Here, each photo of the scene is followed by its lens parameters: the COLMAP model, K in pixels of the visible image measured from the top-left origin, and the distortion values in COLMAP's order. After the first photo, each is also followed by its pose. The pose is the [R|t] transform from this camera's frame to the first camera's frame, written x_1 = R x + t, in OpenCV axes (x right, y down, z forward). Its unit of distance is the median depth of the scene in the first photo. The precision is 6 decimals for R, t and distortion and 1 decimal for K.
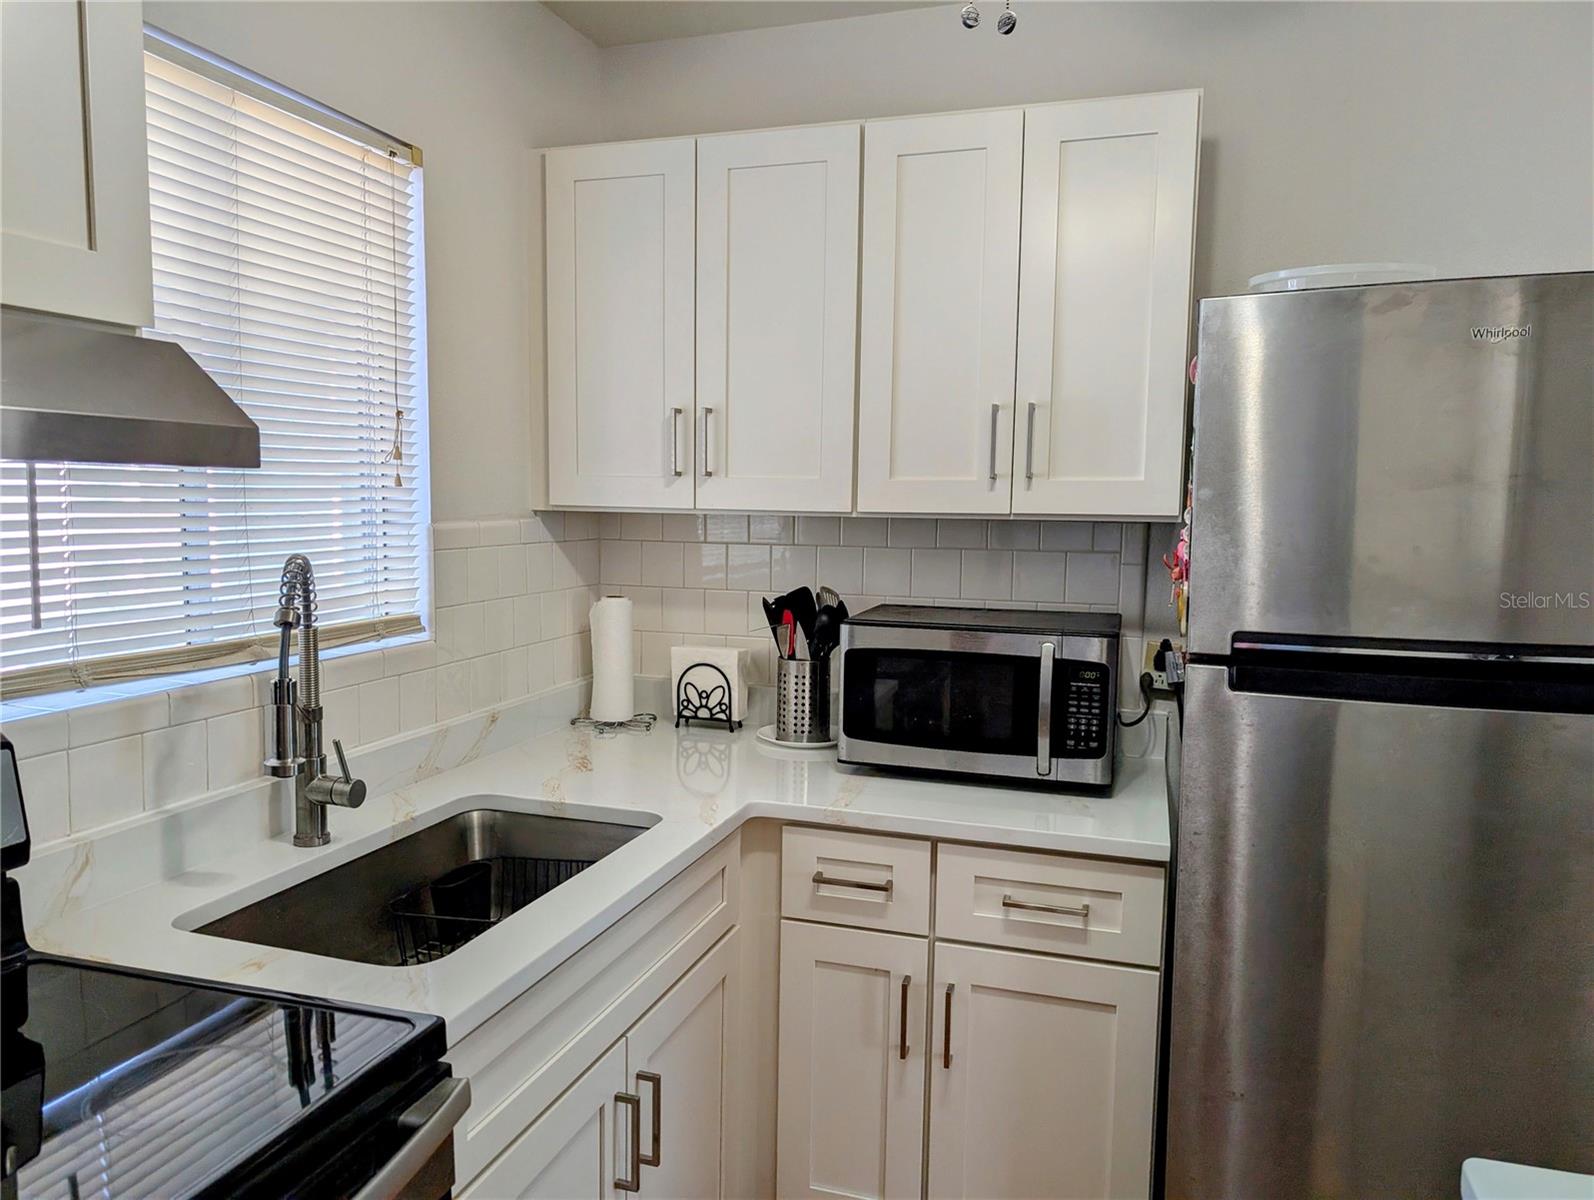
lens RADIAL K [[1141.3, 0, 780.0], [0, 1141.3, 628.9], [0, 0, 1]] dist [0.031938, -0.021293]
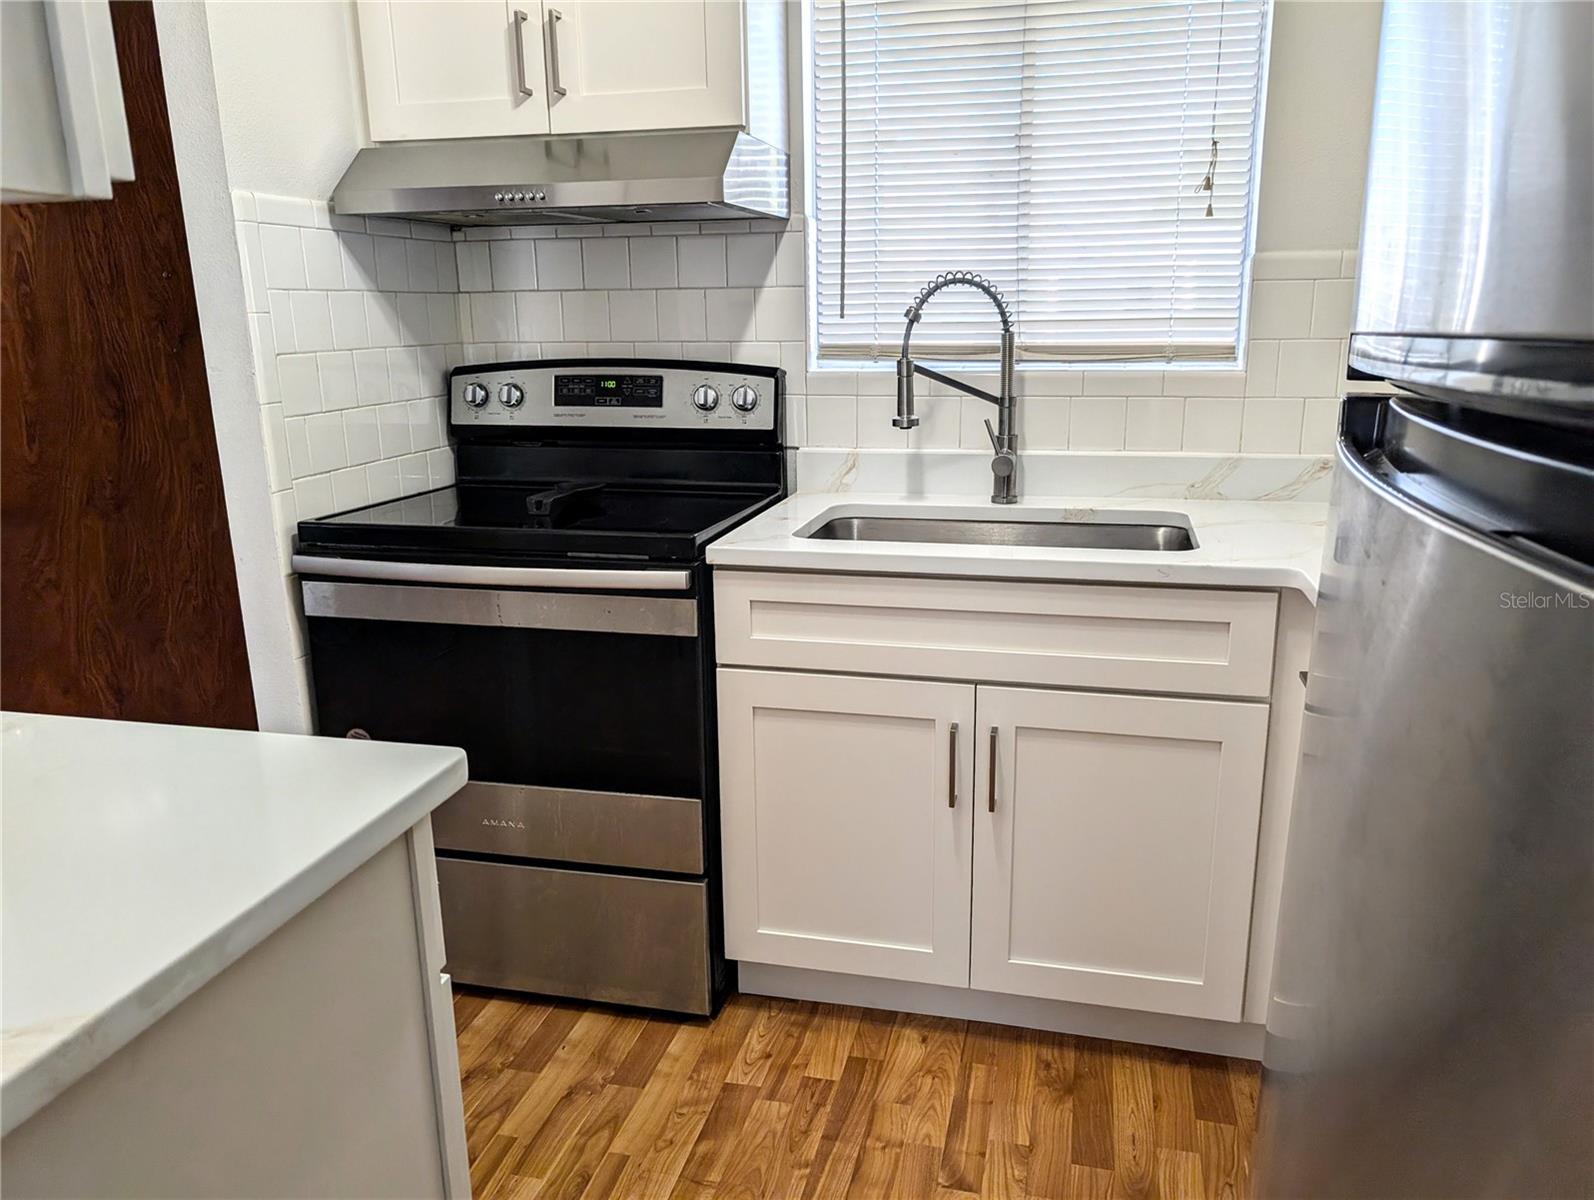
lens RADIAL K [[1141.3, 0, 804.6], [0, 1141.3, 598.1], [0, 0, 1]] dist [0.031938, -0.021293]
pose [[0.102088, 0.233128, -0.967073, 0.856276], [-0.104326, 0.969300, 0.222651, 0.023176], [0.989290, 0.078160, 0.123275, 0.605655]]
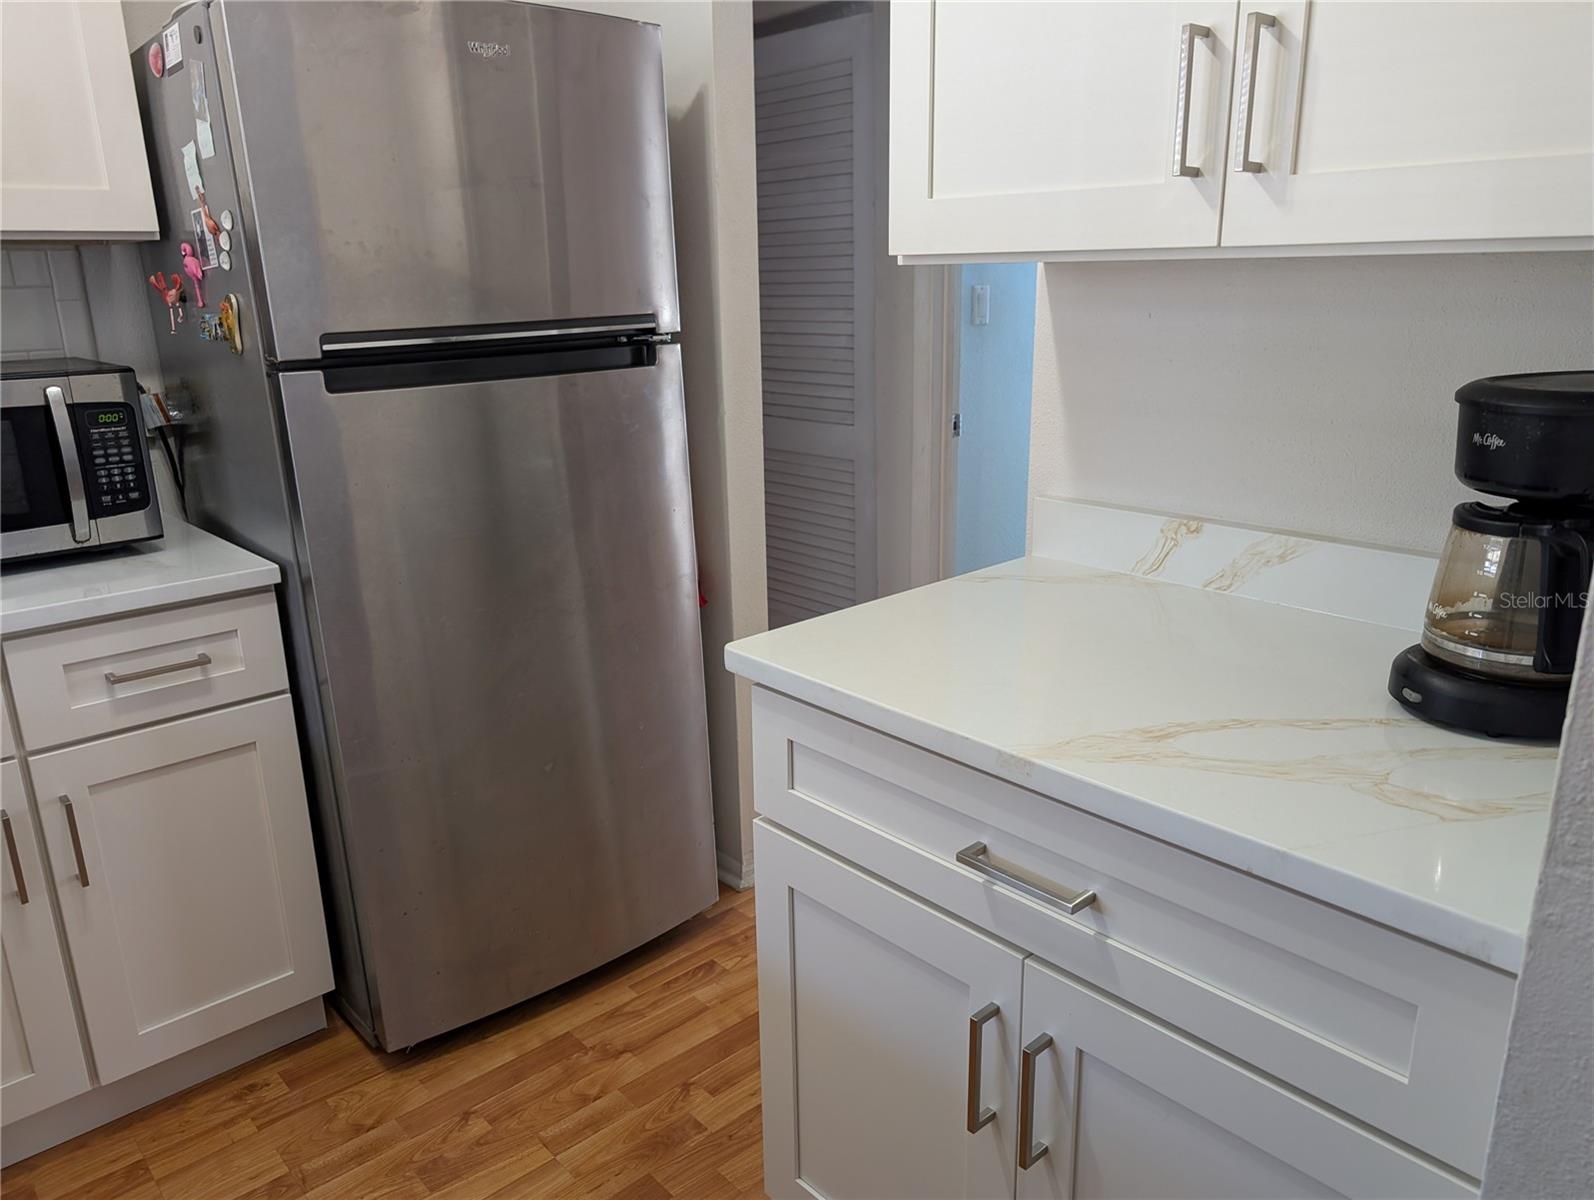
lens RADIAL K [[1141.3, 0, 791.2], [0, 1141.3, 600.7], [0, 0, 1]] dist [0.031938, -0.021293]
pose [[0.499374, -0.265308, 0.824765, -0.254598], [0.130713, 0.964134, 0.230996, 0.041909], [-0.856469, -0.007546, 0.516143, 0.090936]]
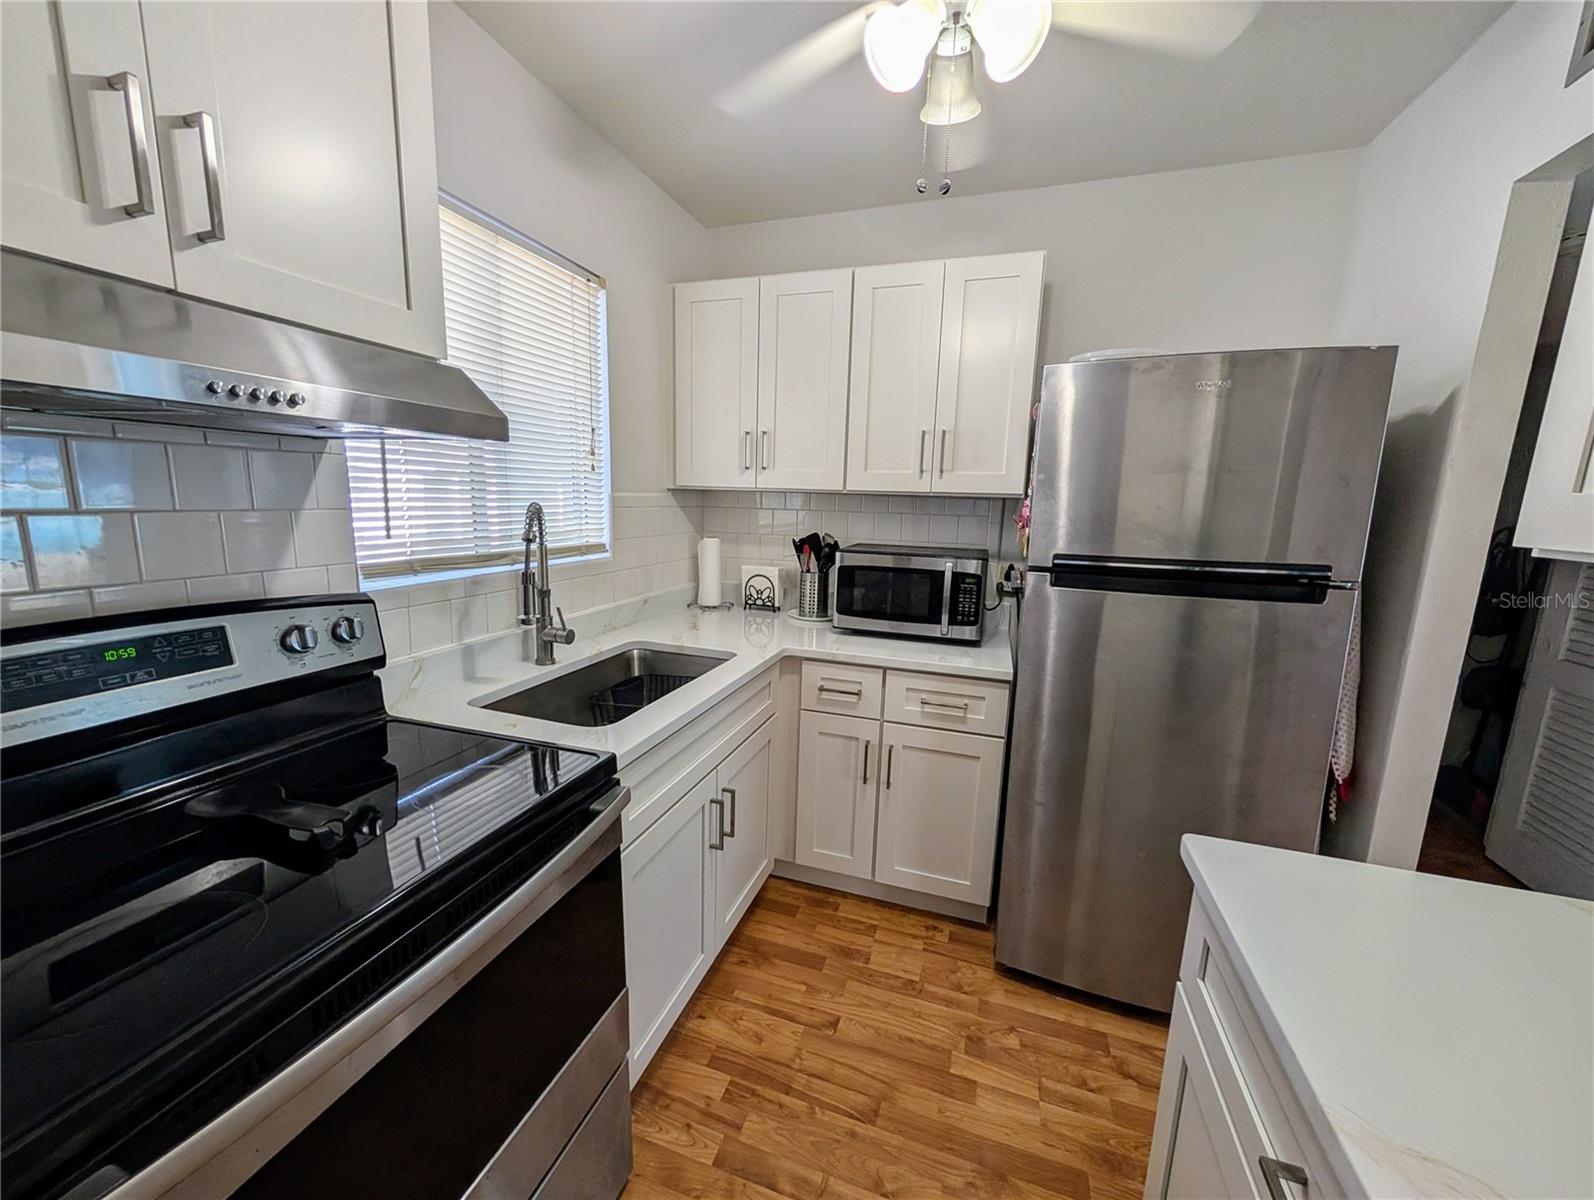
lens RADIAL K [[600.1, 0, 805.5], [0, 600.1, 604.8], [0, 0, 1]] dist [0.003949, 0.000244]
pose [[0.999797, 0.015889, 0.012376, -0.006334], [-0.016605, 0.998054, 0.060101, 0.027130], [-0.011397, -0.060294, 0.998116, 0.042919]]
